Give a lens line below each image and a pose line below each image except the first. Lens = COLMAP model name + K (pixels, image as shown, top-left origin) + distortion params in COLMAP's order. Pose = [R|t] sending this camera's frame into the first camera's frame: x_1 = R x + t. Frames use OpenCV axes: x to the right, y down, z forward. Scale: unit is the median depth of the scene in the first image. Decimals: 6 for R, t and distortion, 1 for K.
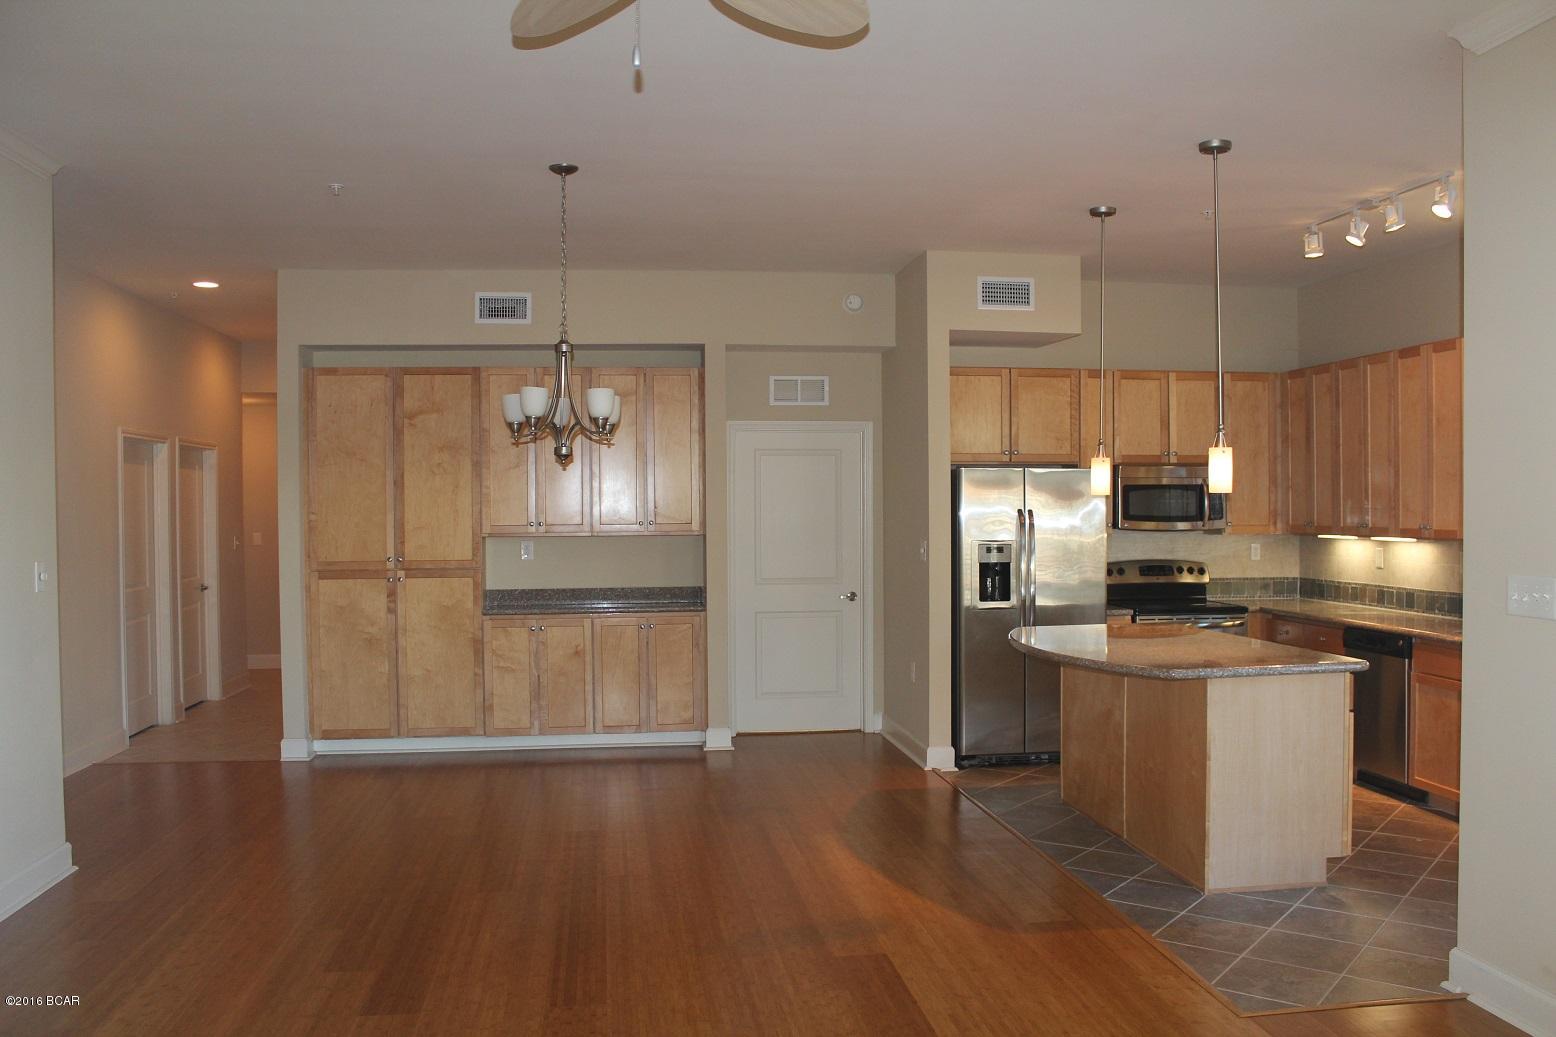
lens RADIAL K [[1301.0, 0, 778.0], [0, 1301.0, 518.5], [0, 0, 1]] dist [-0.179678, 0.152437]
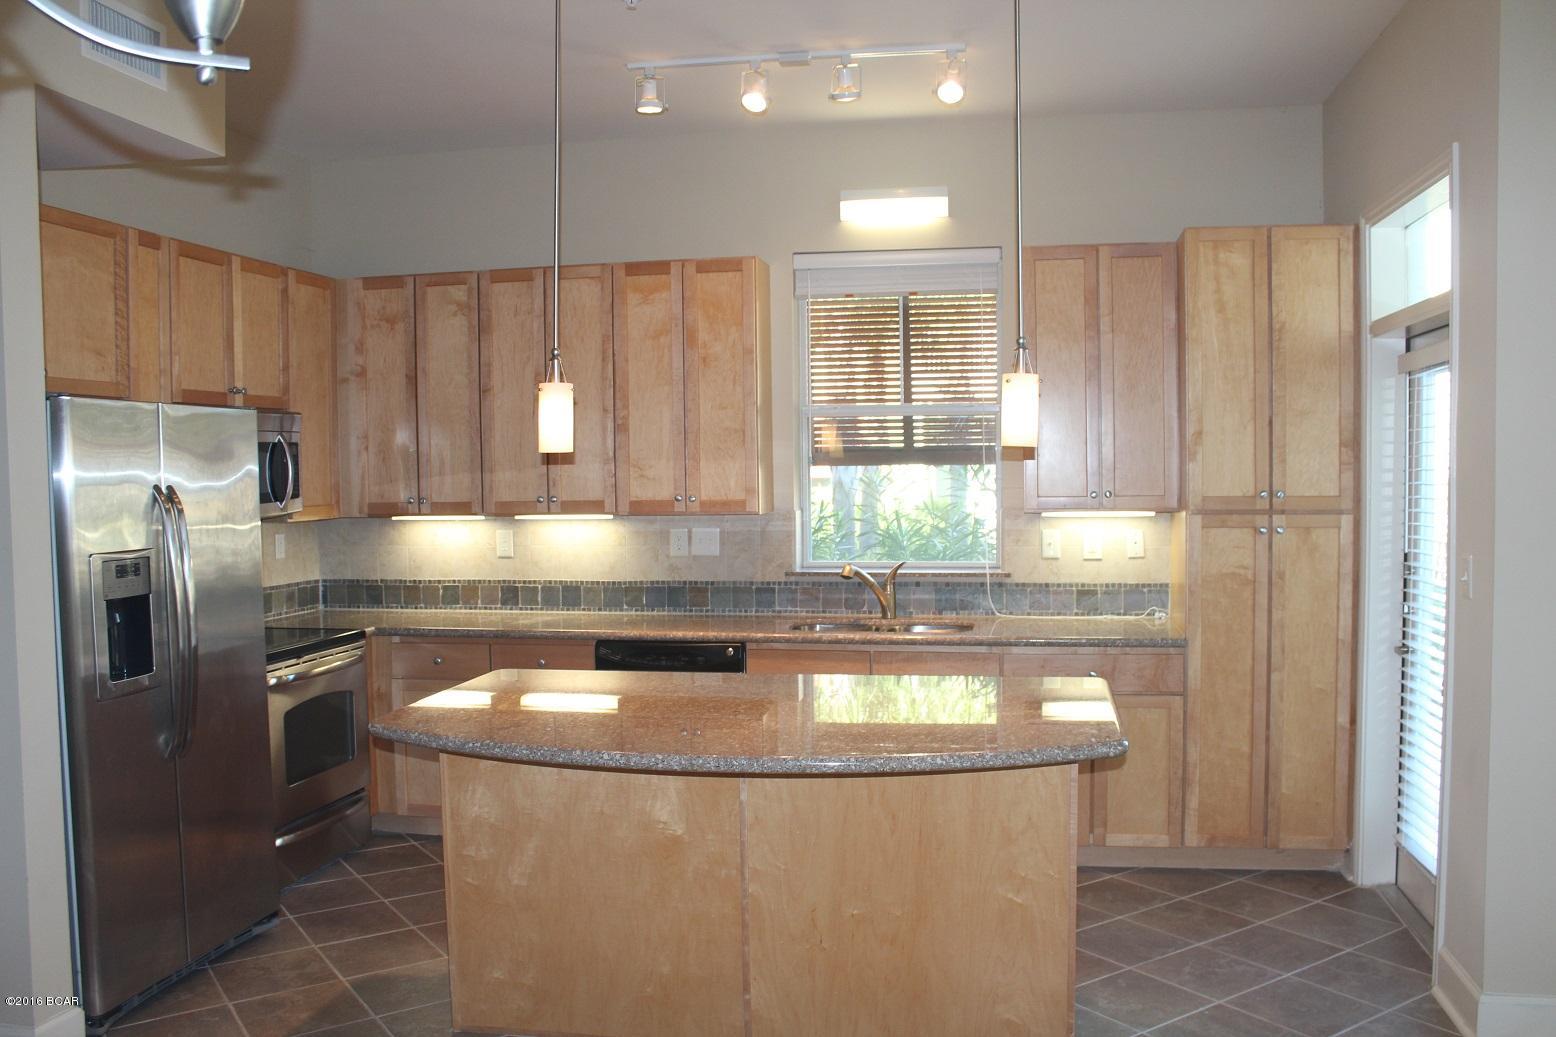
lens RADIAL K [[1301.0, 0, 778.0], [0, 1301.0, 518.5], [0, 0, 1]] dist [-0.179678, 0.152437]
pose [[0.281458, -0.038084, 0.958818, -0.204876], [0.023300, 0.999189, 0.032848, -0.004456], [-0.959291, 0.013096, 0.282117, 0.622992]]
